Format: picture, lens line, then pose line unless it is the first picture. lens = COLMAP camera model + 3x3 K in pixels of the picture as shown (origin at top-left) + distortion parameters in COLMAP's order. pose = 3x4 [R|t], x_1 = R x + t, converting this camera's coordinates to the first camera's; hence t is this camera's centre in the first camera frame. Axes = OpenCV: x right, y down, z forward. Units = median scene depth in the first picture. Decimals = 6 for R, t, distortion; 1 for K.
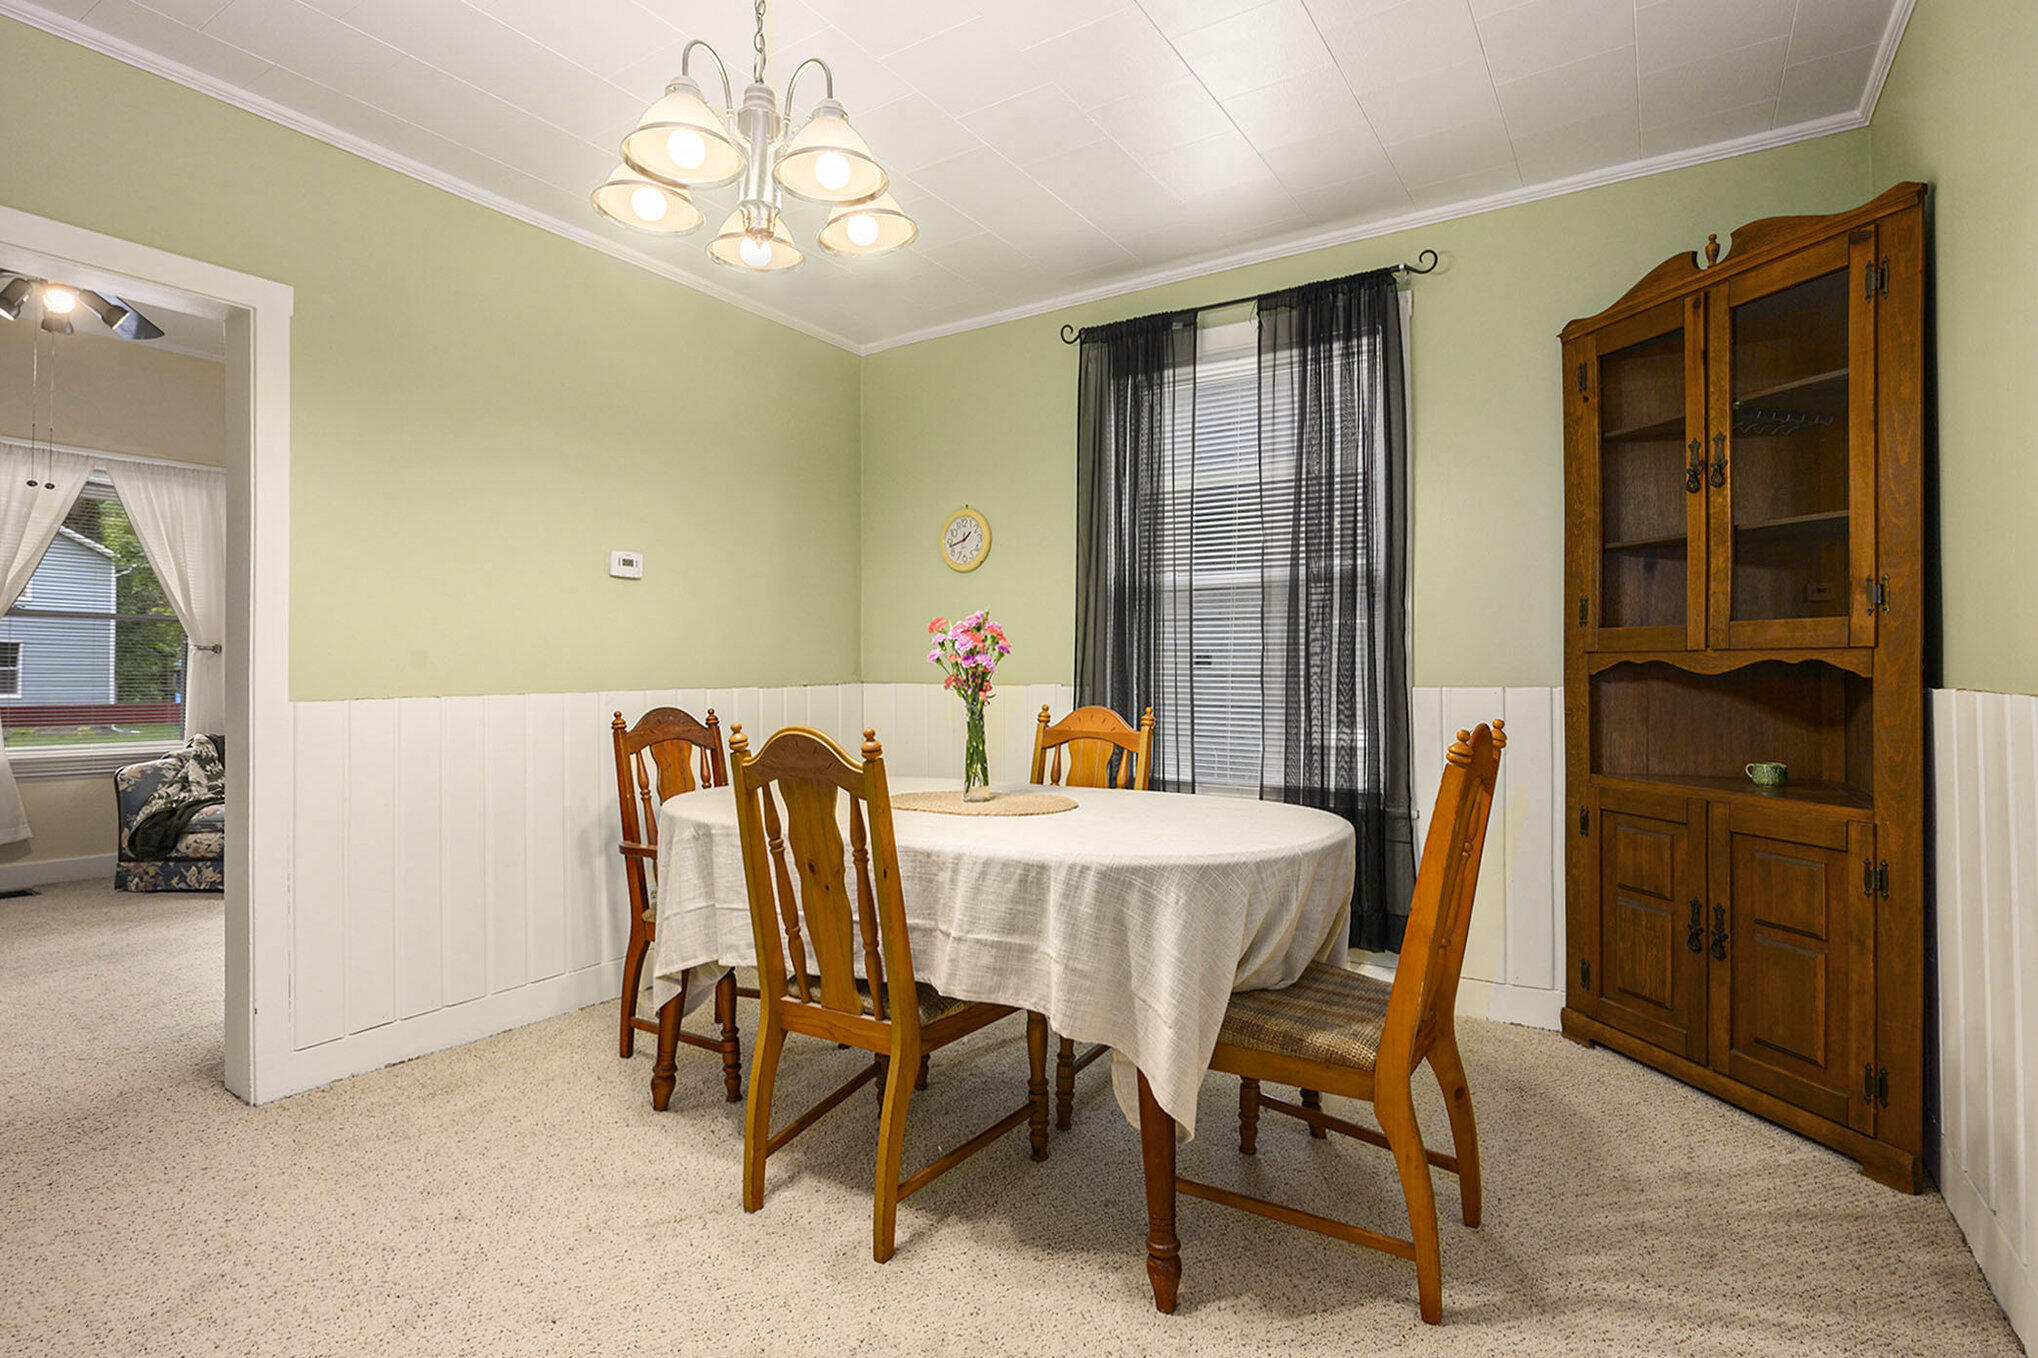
lens RADIAL K [[1008.4, 0, 1021.0], [0, 1008.4, 667.9], [0, 0, 1]] dist [0.001377, 0.000130]
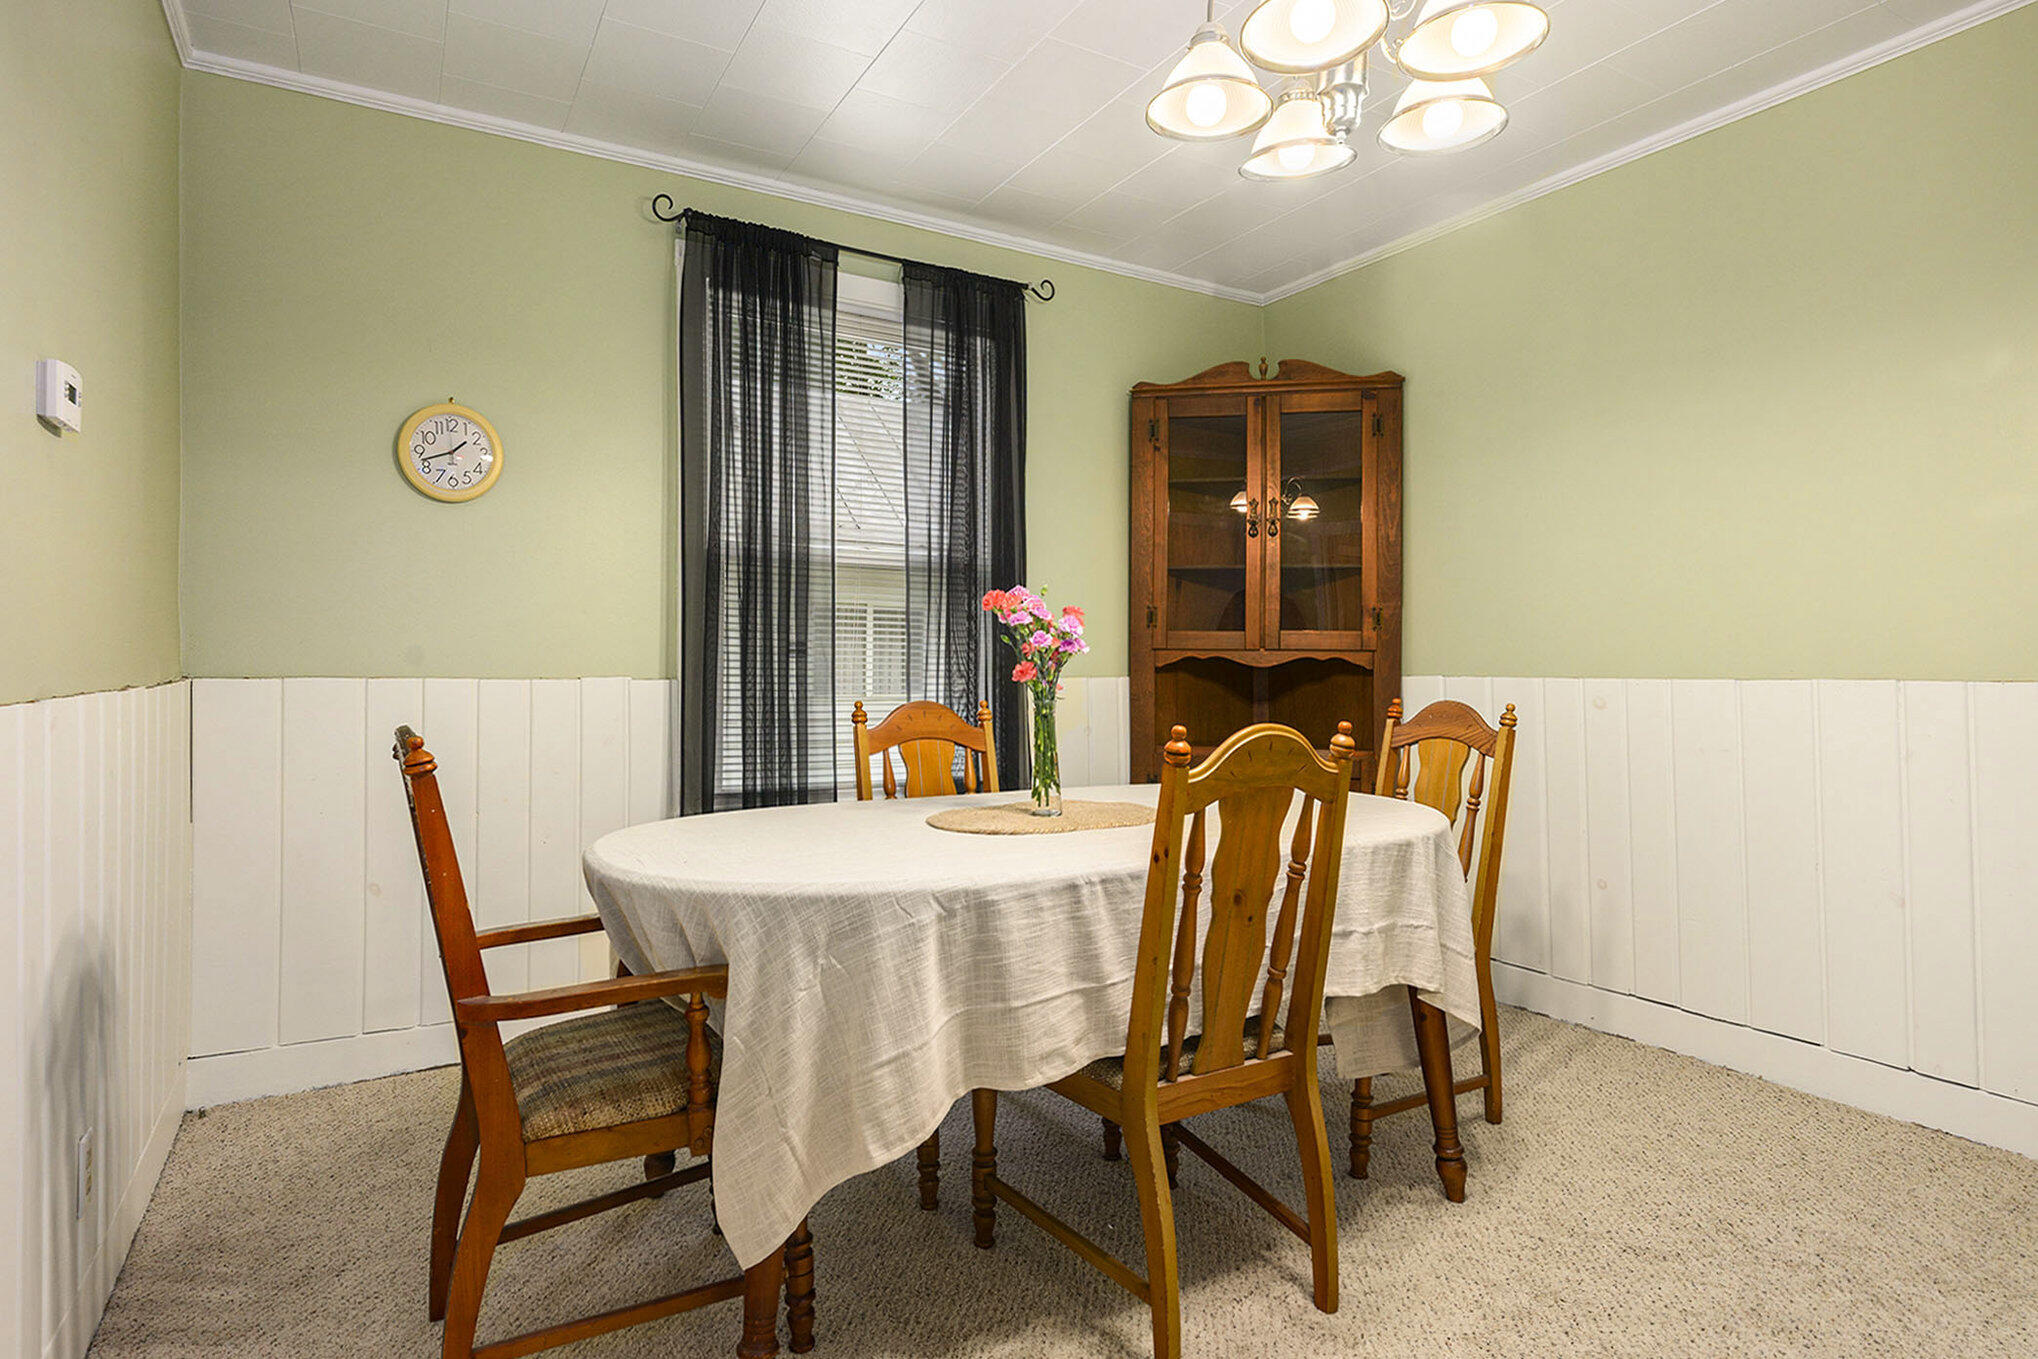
lens RADIAL K [[1102.1, 0, 1018.7], [0, 1102.1, 670.4], [0, 0, 1]] dist [-0.004565, -0.000180]
pose [[0.457659, 0.000987, 0.889127, -0.753888], [-0.009640, 0.999946, 0.003852, 0.008075], [-0.889075, -0.010334, 0.457644, 0.524187]]
